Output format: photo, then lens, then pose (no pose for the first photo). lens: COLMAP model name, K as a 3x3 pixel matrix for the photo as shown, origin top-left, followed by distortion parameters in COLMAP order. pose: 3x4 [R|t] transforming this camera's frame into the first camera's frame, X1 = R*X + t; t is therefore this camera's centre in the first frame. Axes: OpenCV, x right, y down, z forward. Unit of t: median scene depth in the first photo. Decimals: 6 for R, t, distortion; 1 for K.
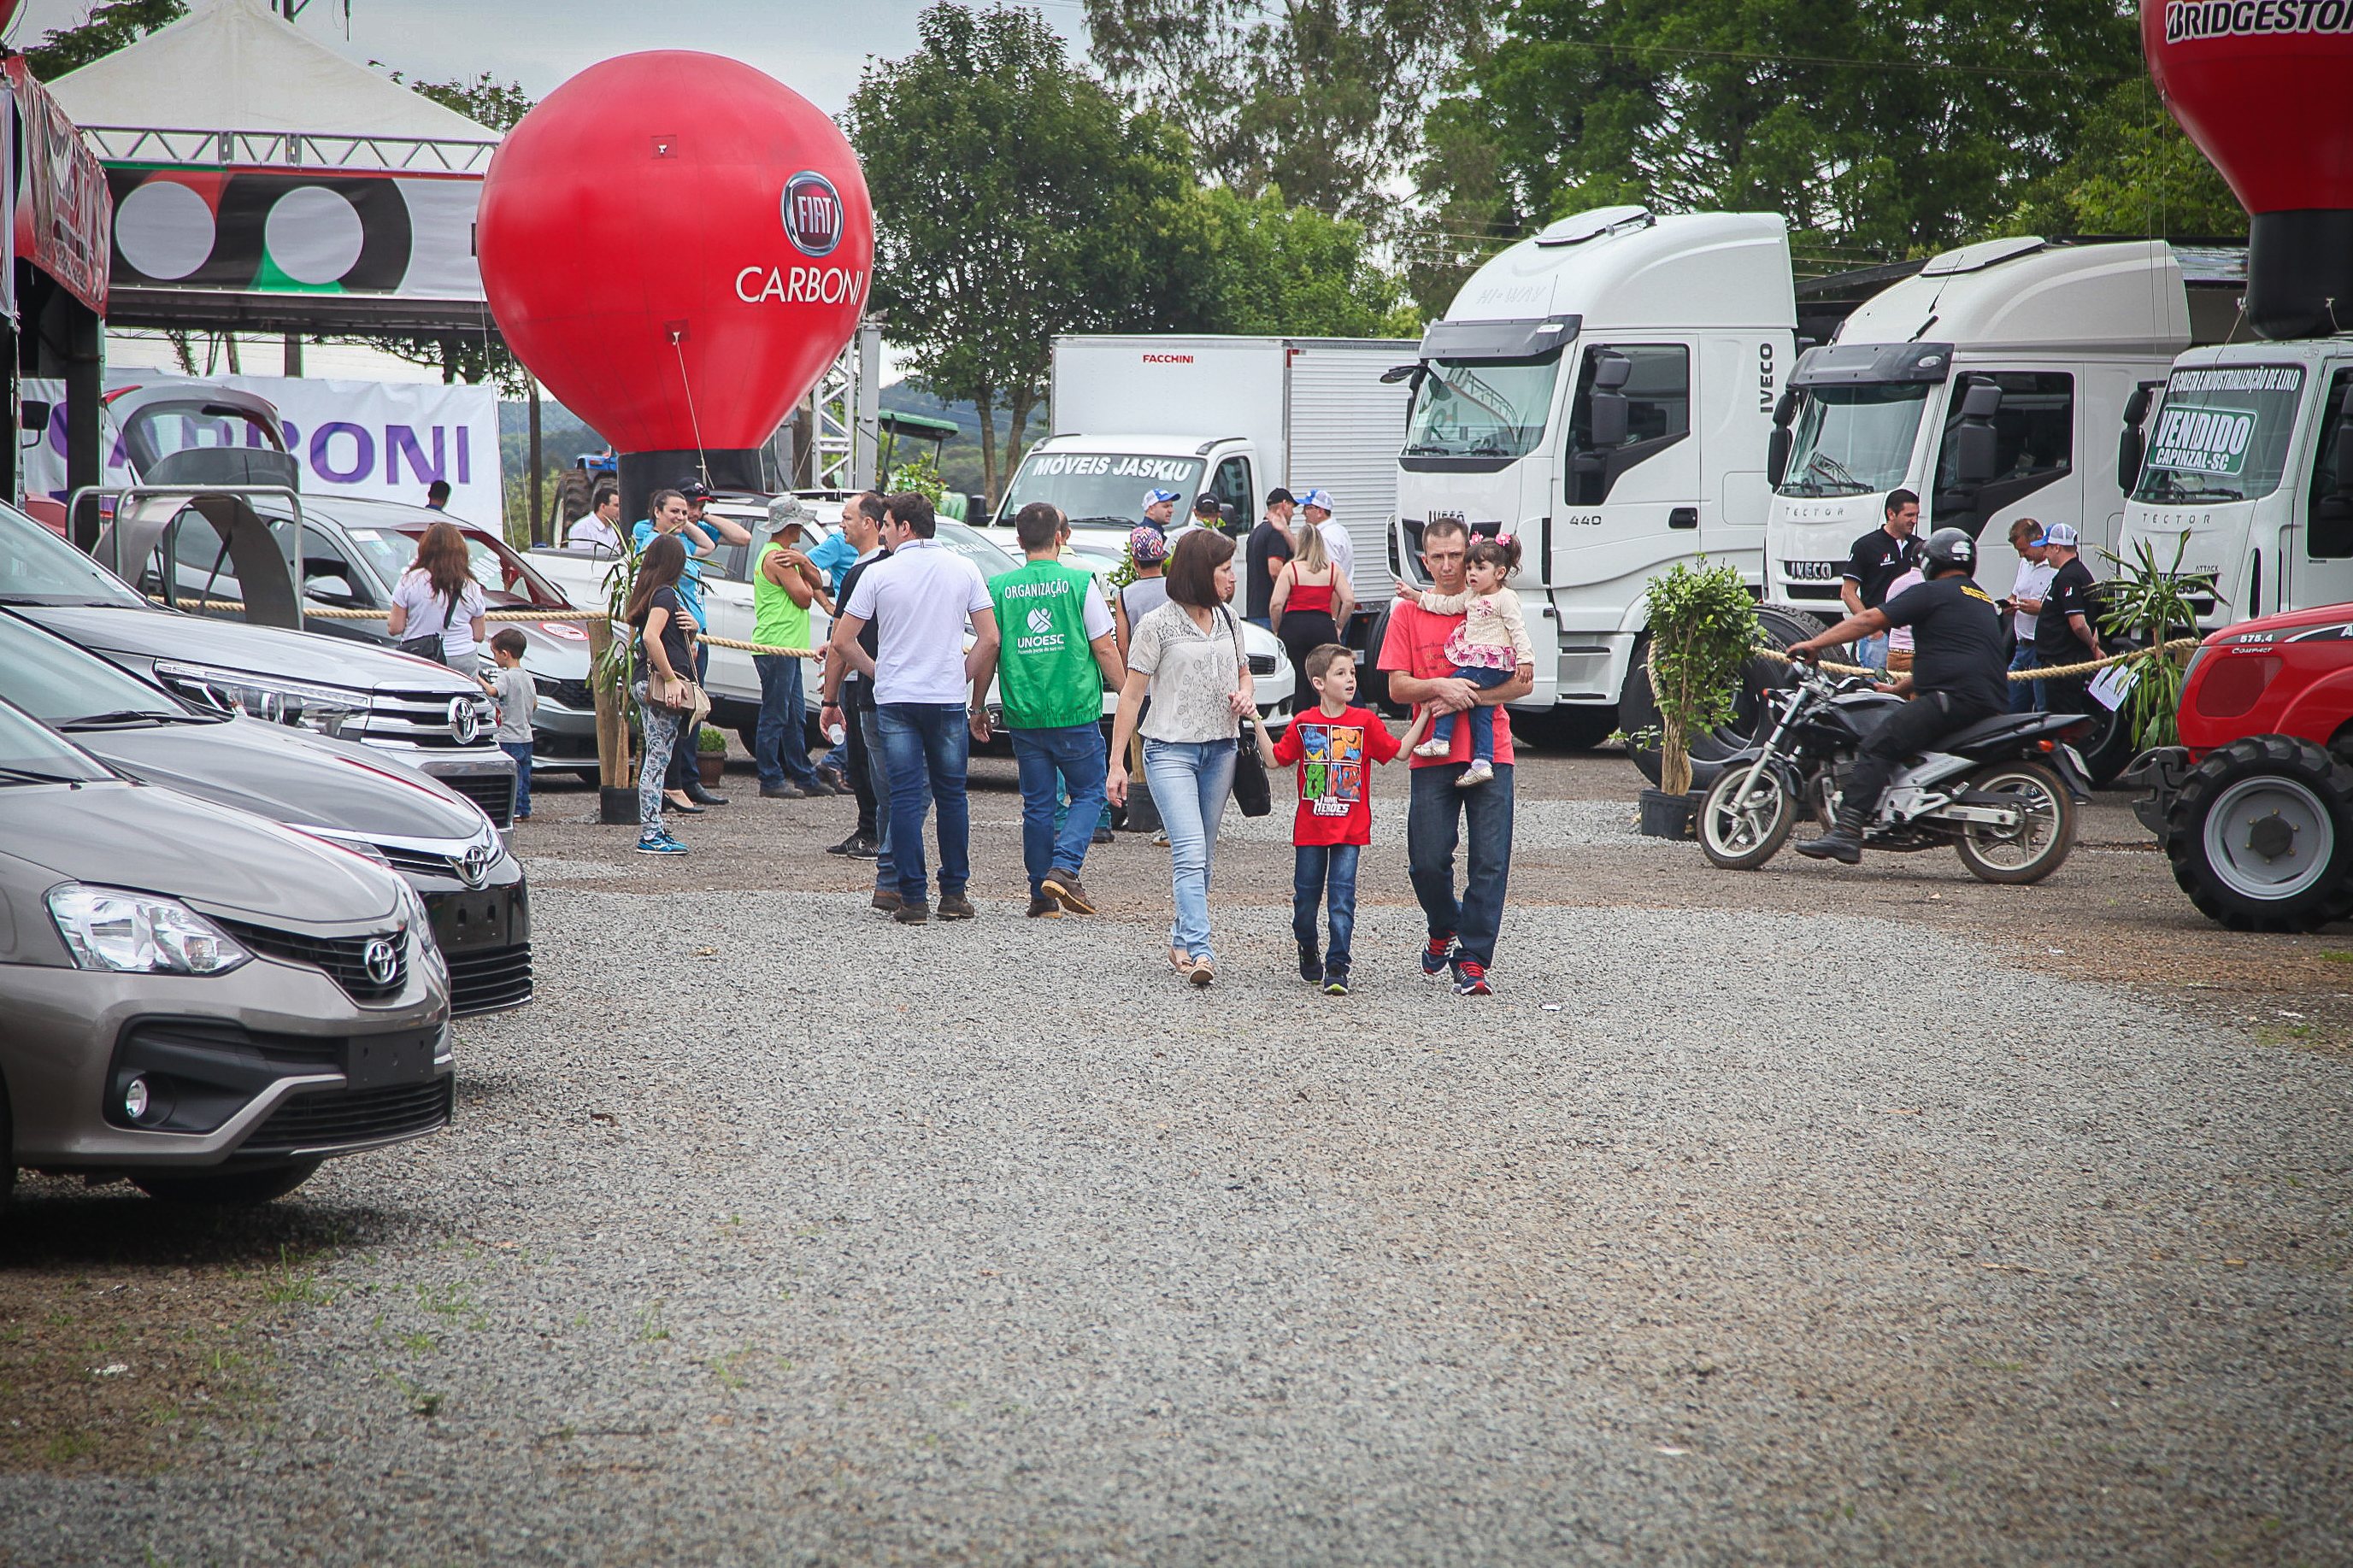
lens RADIAL K [[7000.2, 0, 1182.5], [0, 7000.2, 782.0], [0, 0, 1]] dist [0.796835, 0.000000]
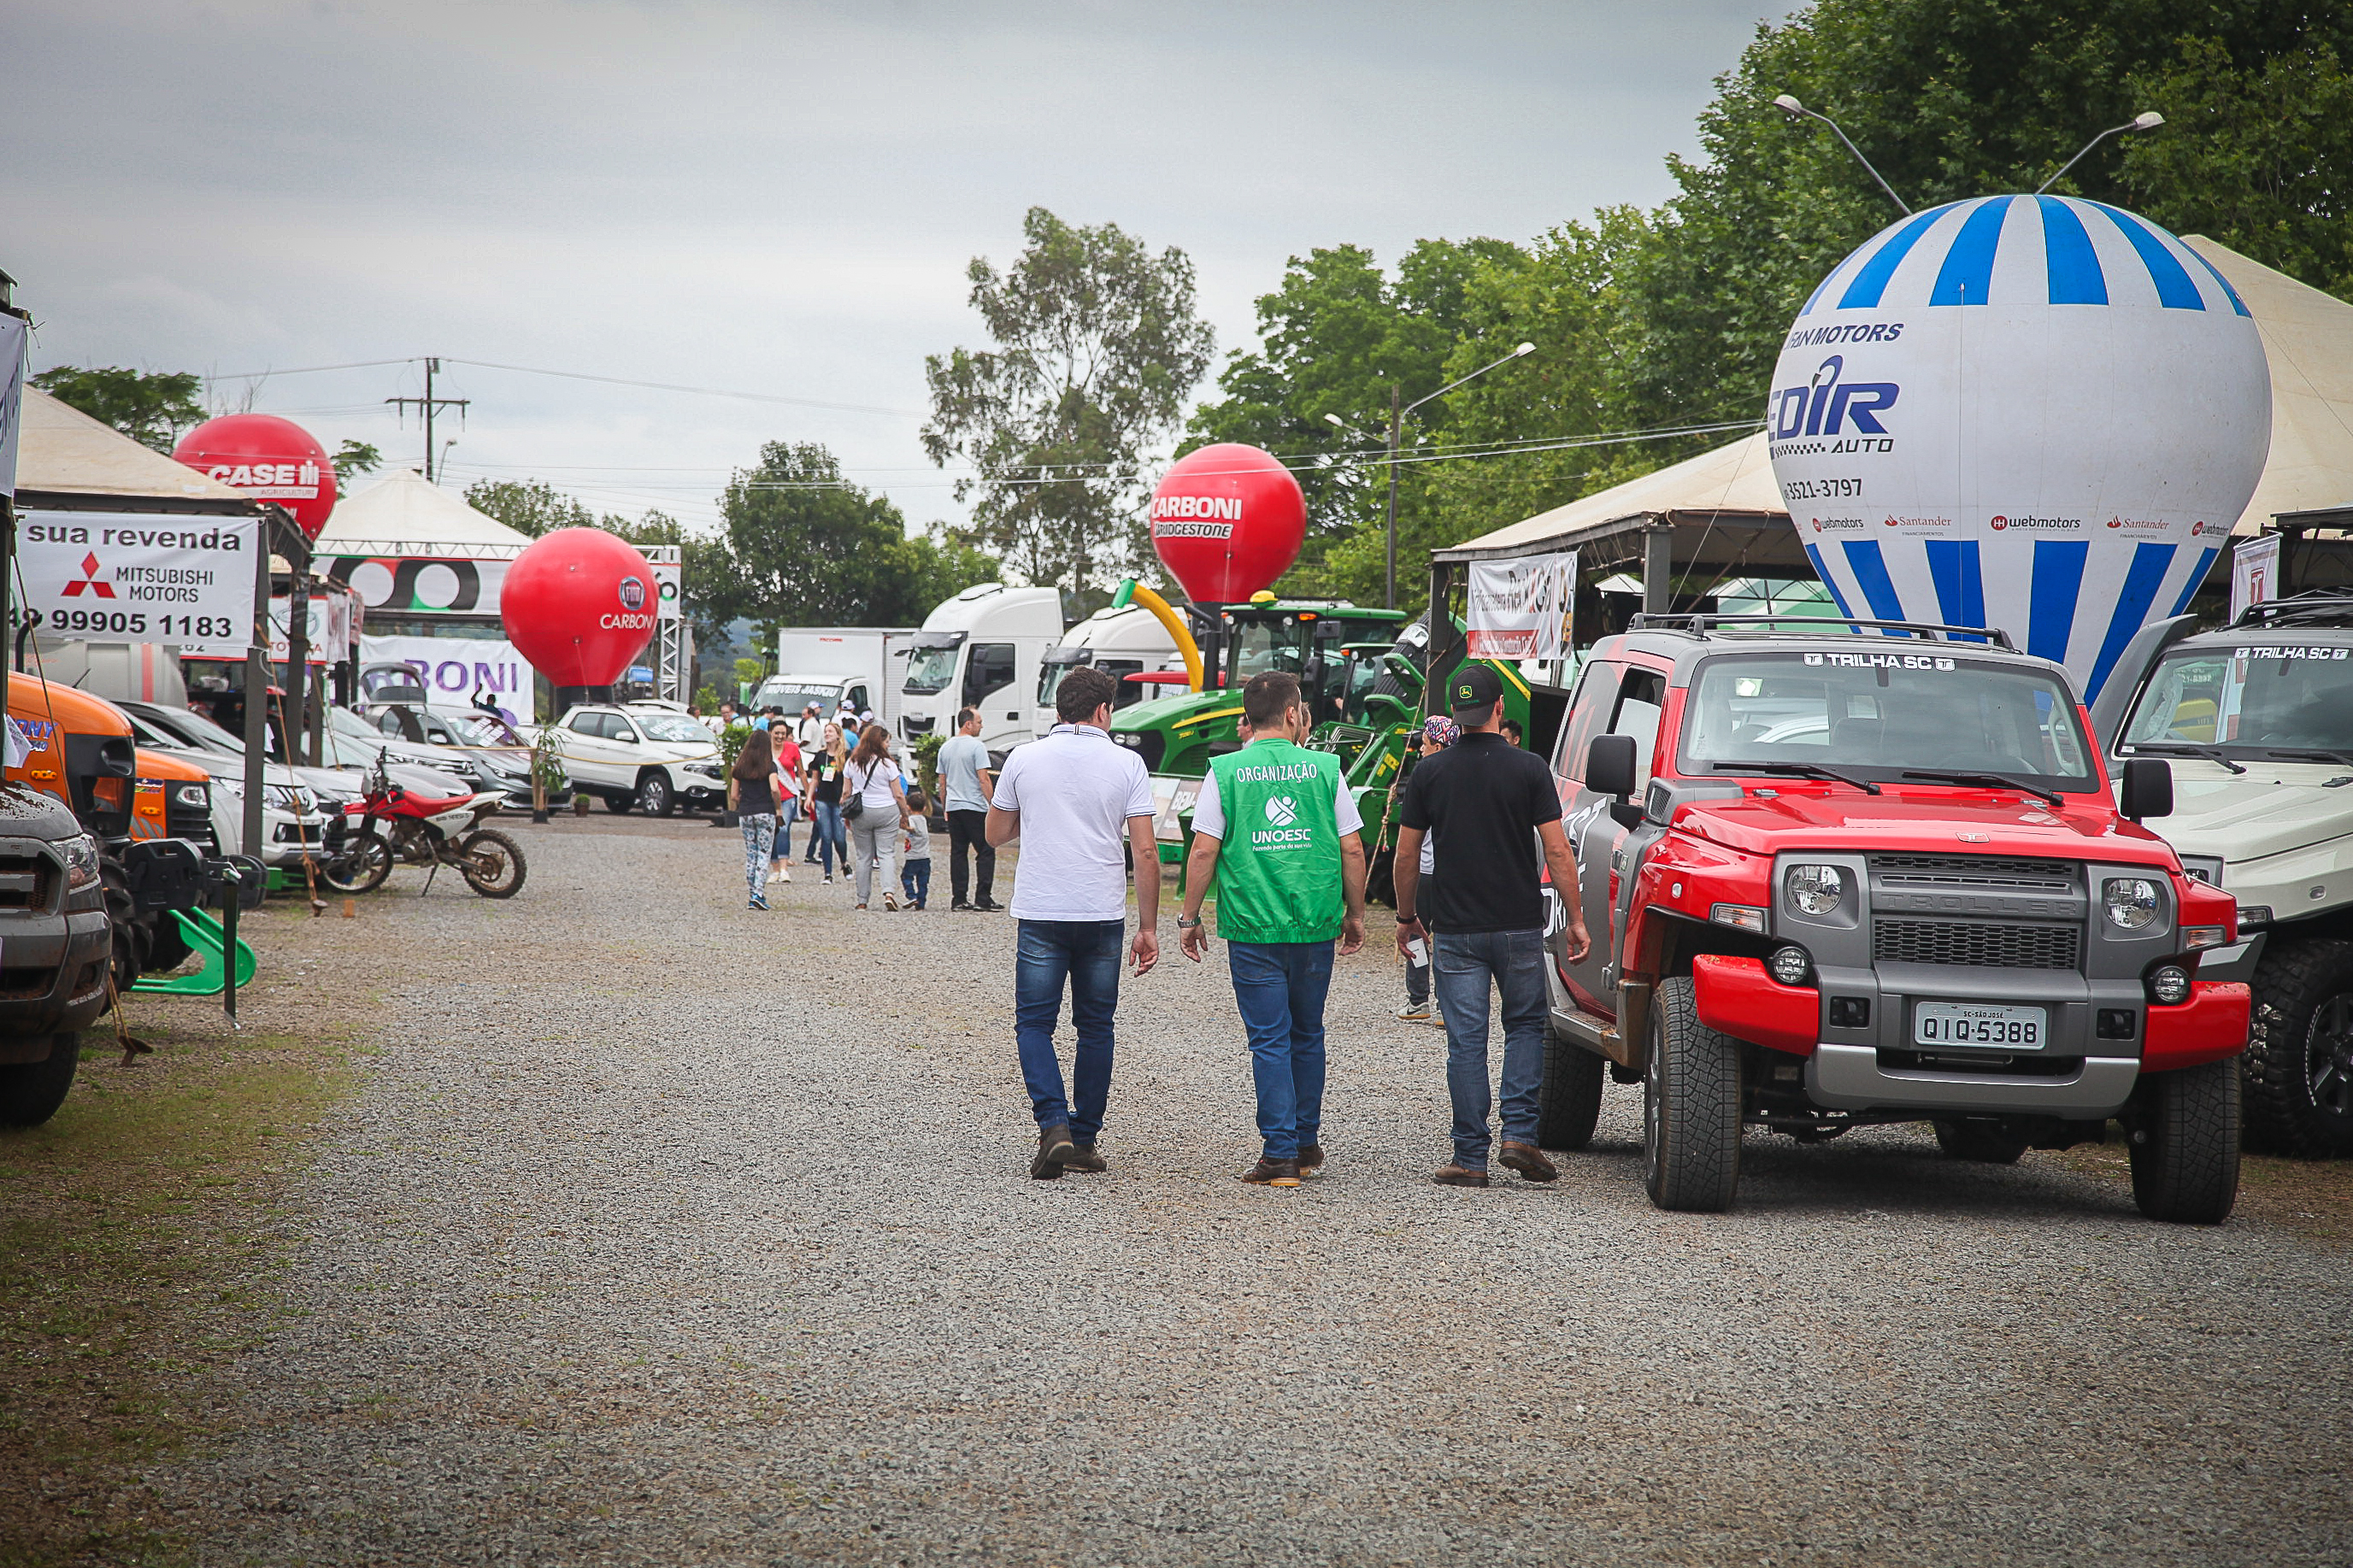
lens RADIAL K [[6240.8, 0, 1171.1], [0, 6240.8, 764.3], [0, 0, 1]] dist [0.672970, 0.000000]
pose [[0.999946, 0.007424, -0.007244, 0.122617], [-0.007627, 0.999567, -0.028416, 0.033647], [0.007030, 0.028470, 0.999570, -0.970250]]
